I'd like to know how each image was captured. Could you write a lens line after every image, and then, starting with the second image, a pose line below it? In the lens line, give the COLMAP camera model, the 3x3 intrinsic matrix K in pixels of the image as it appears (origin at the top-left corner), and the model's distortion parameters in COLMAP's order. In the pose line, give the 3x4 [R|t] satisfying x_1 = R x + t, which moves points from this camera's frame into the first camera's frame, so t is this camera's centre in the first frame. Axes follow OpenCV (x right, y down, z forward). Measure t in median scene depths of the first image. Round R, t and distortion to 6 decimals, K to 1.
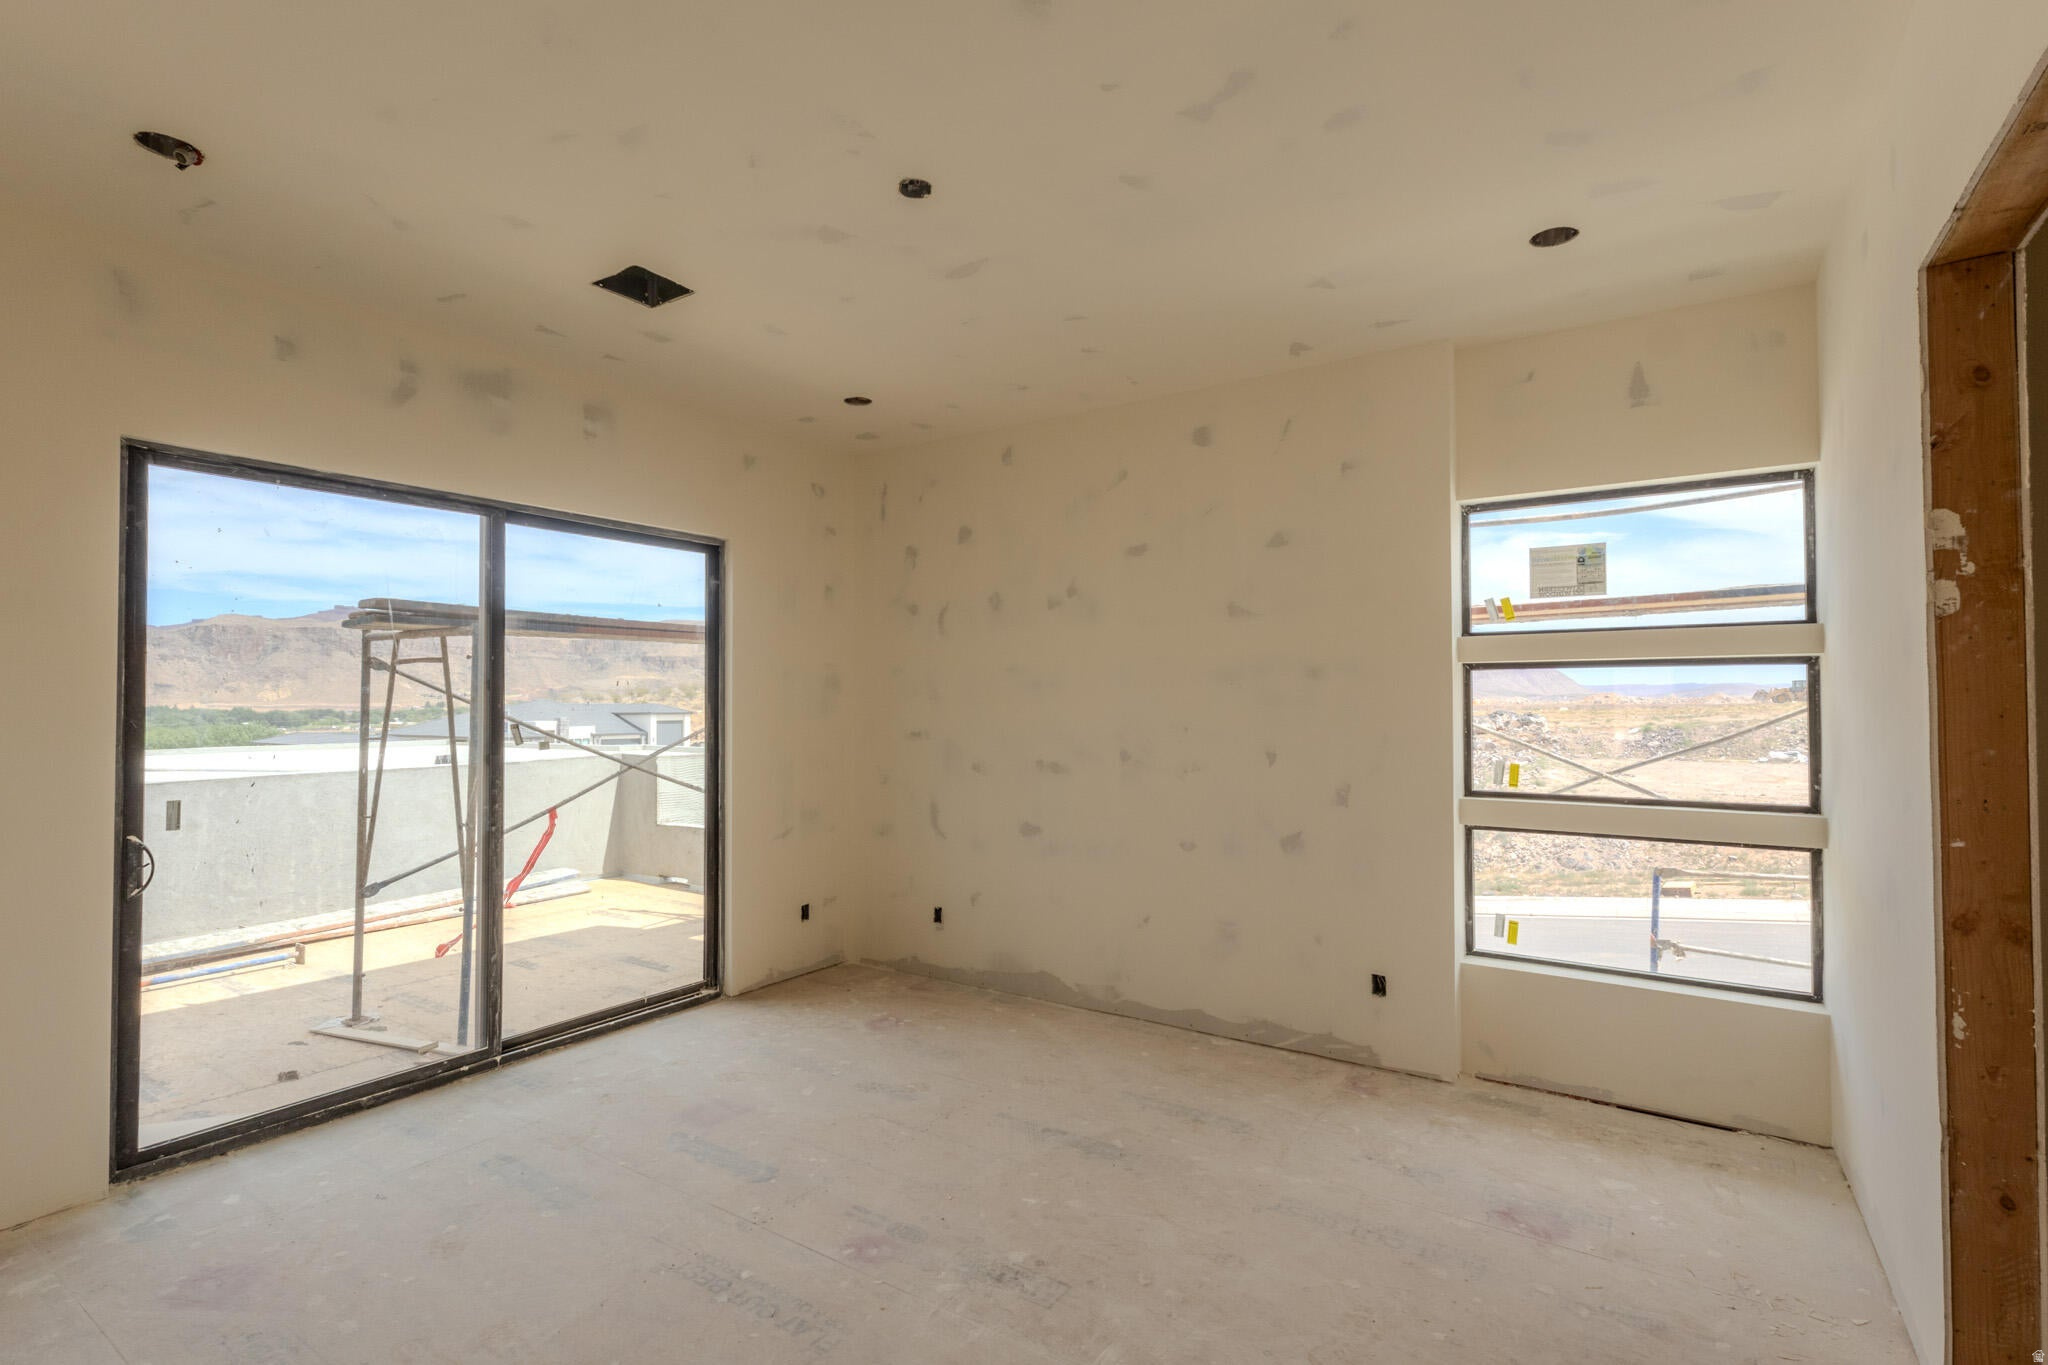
lens RADIAL K [[947.1, 0, 1033.5], [0, 947.1, 685.6], [0, 0, 1]] dist [0.001737, -0.000739]
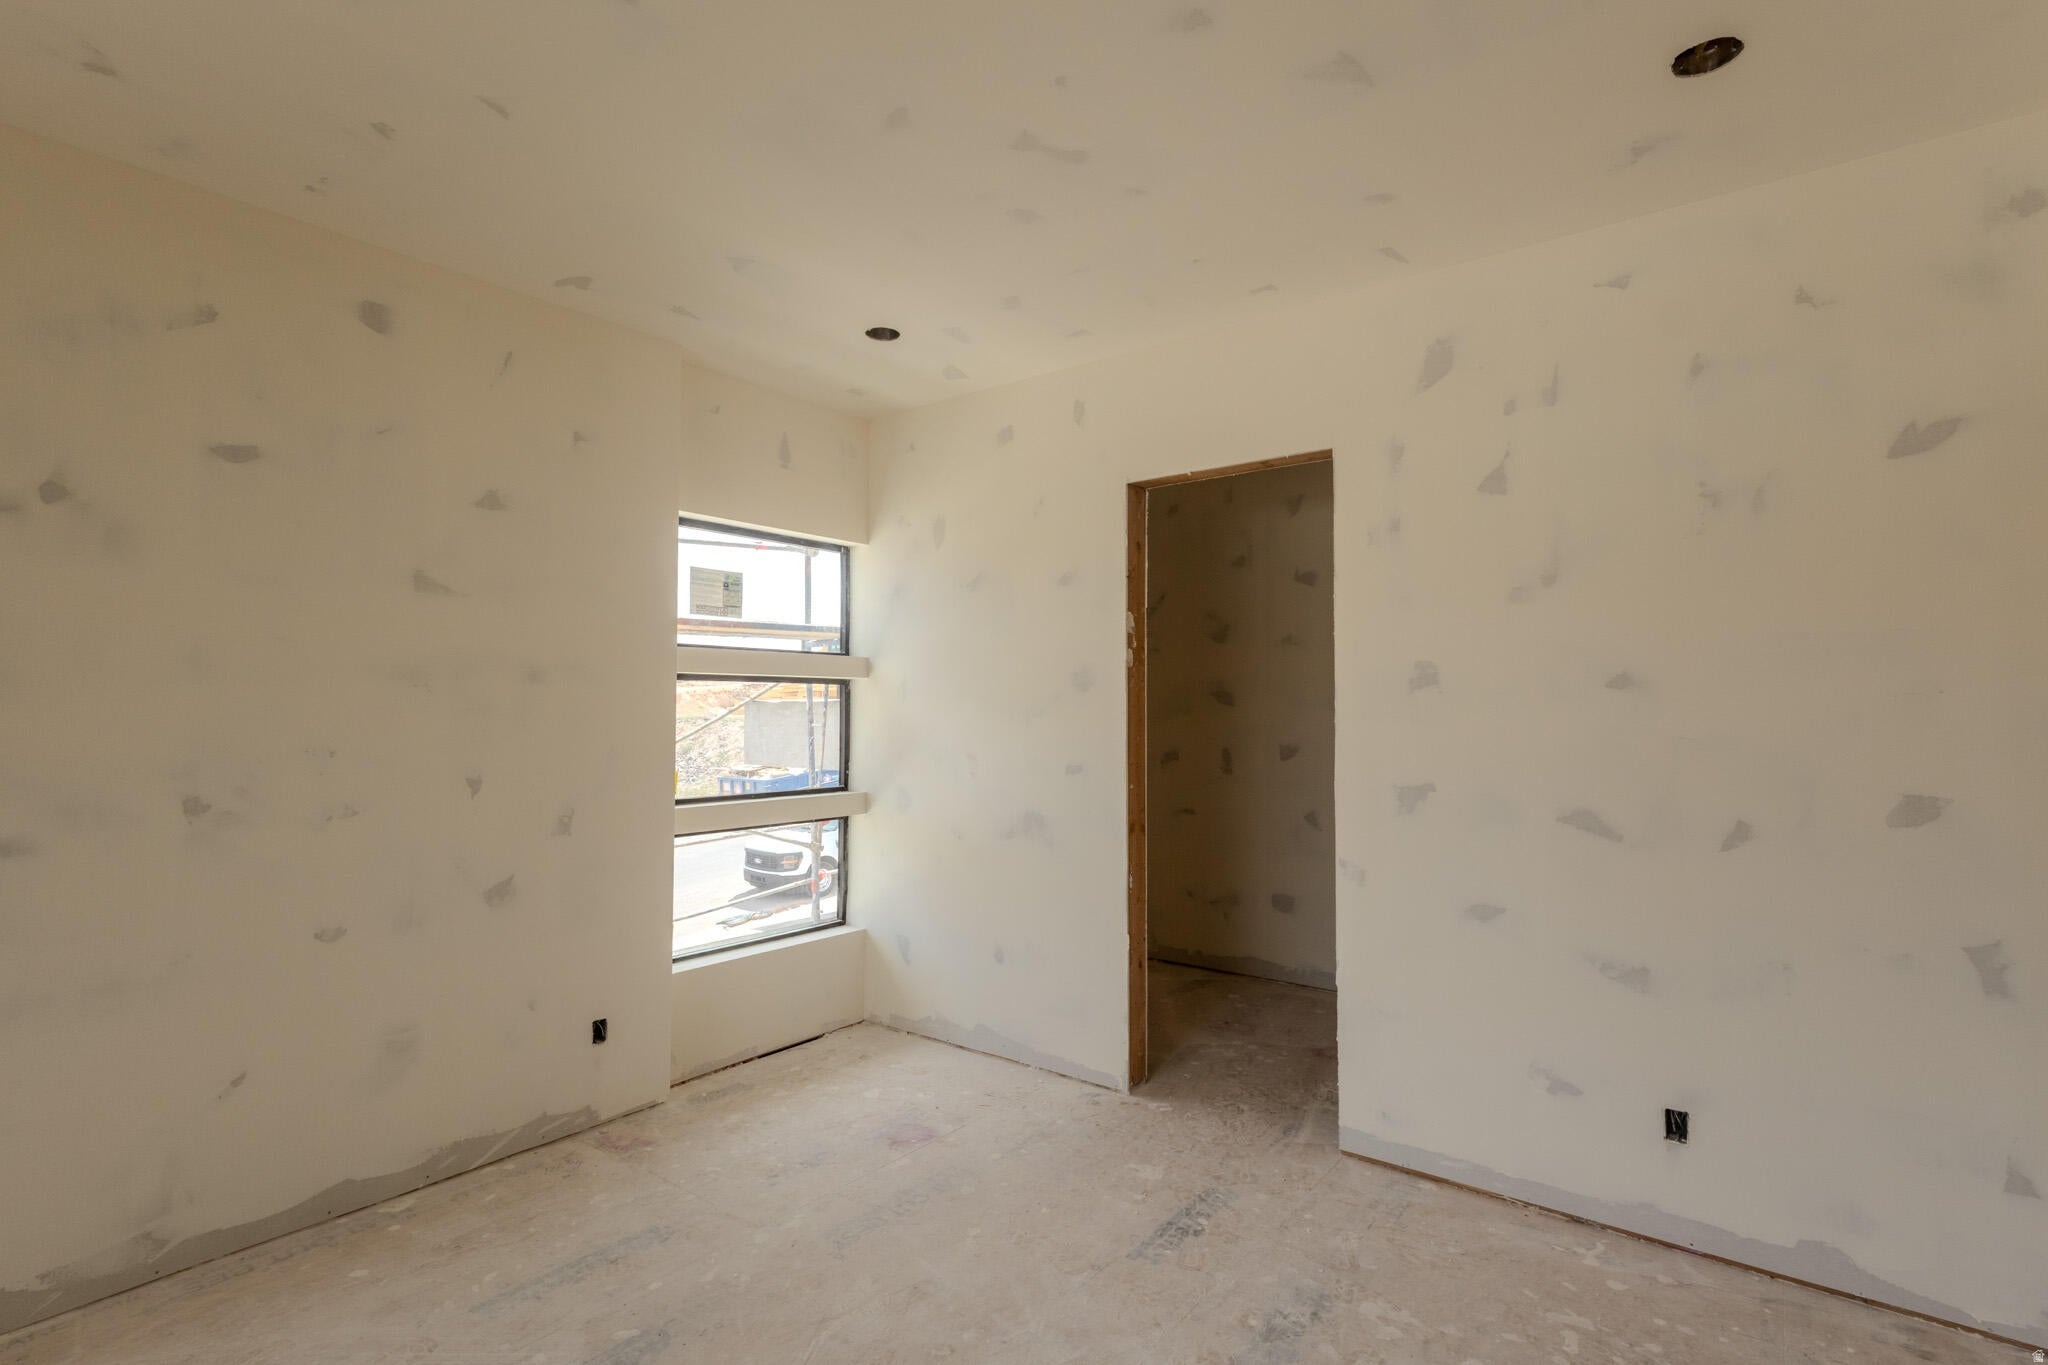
lens RADIAL K [[947.1, 0, 1033.4], [0, 947.1, 686.3], [0, 0, 1]] dist [0.001737, -0.000739]
pose [[0.092860, 0.025983, 0.995340, -0.500932], [-0.018804, 0.999527, -0.024338, 0.007738], [-0.995502, -0.016457, 0.093305, 0.530508]]
